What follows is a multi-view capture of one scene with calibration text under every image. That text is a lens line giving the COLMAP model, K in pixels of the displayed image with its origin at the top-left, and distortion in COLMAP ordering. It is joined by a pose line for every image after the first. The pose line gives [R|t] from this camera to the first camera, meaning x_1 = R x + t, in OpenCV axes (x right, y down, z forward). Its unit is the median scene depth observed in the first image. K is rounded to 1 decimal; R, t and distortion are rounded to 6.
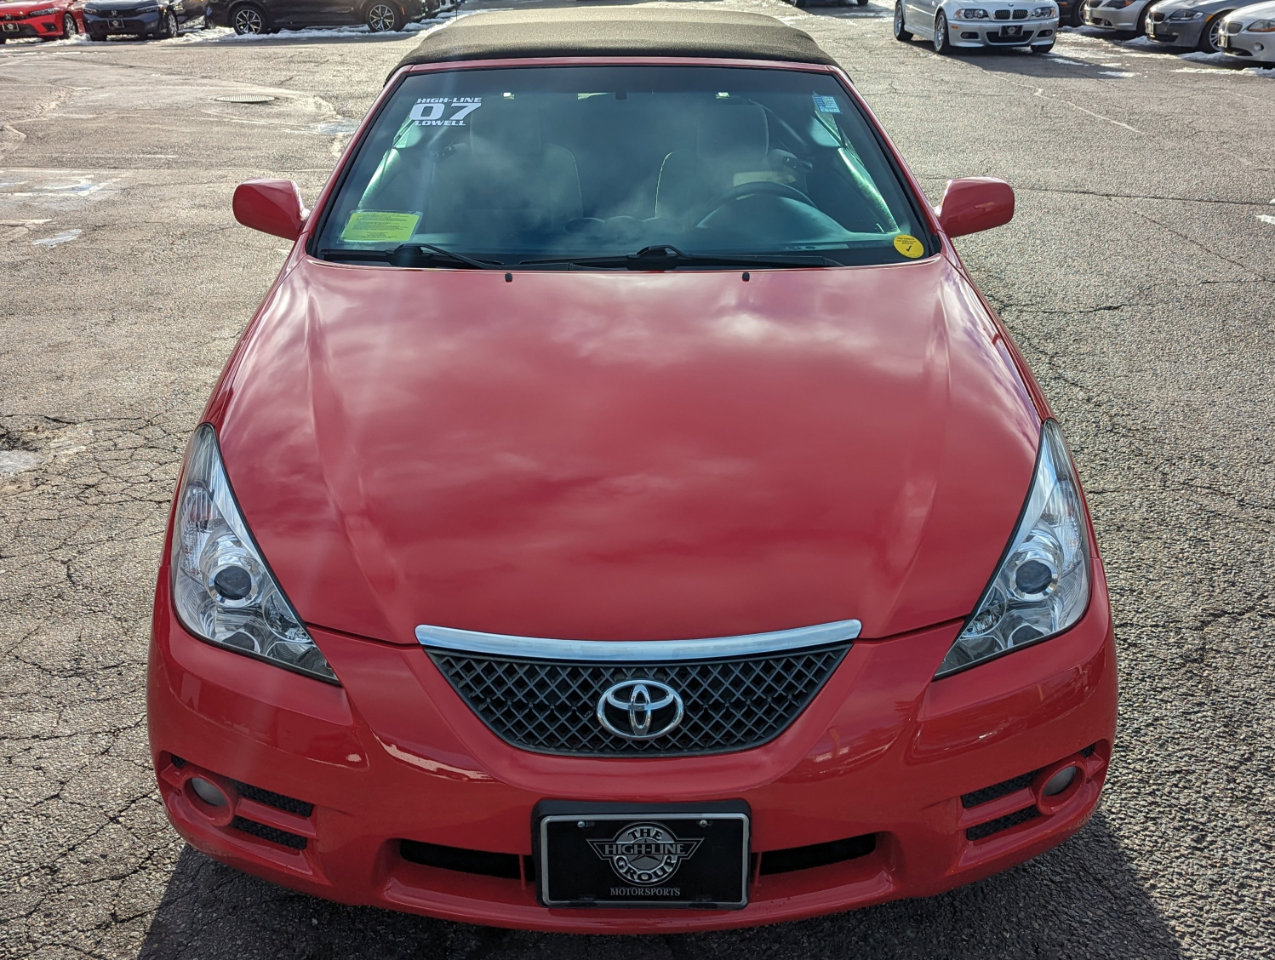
lens RADIAL K [[1051.3, 0, 637.5], [0, 1051.3, 480.0], [0, 0, 1]] dist [-0.077543, -0.006258]
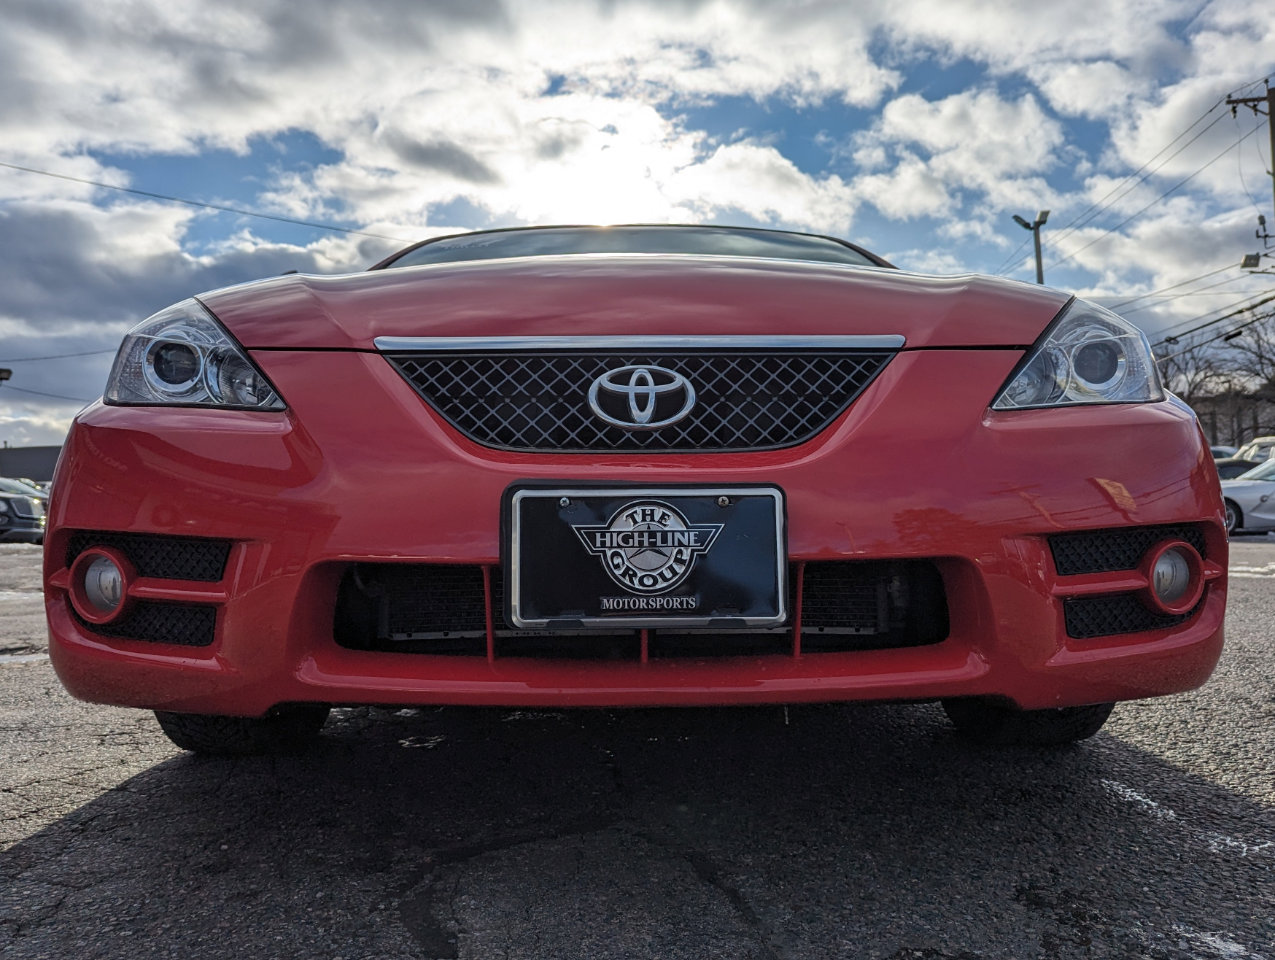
lens RADIAL K [[1051.3, 0, 637.5], [0, 1051.3, 480.0], [0, 0, 1]] dist [-0.077543, -0.006258]
pose [[0.999852, -0.008557, -0.014910, 0.010966], [0.003479, 0.950085, -0.311973, 0.535201], [0.016836, 0.311875, 0.949974, 0.247599]]
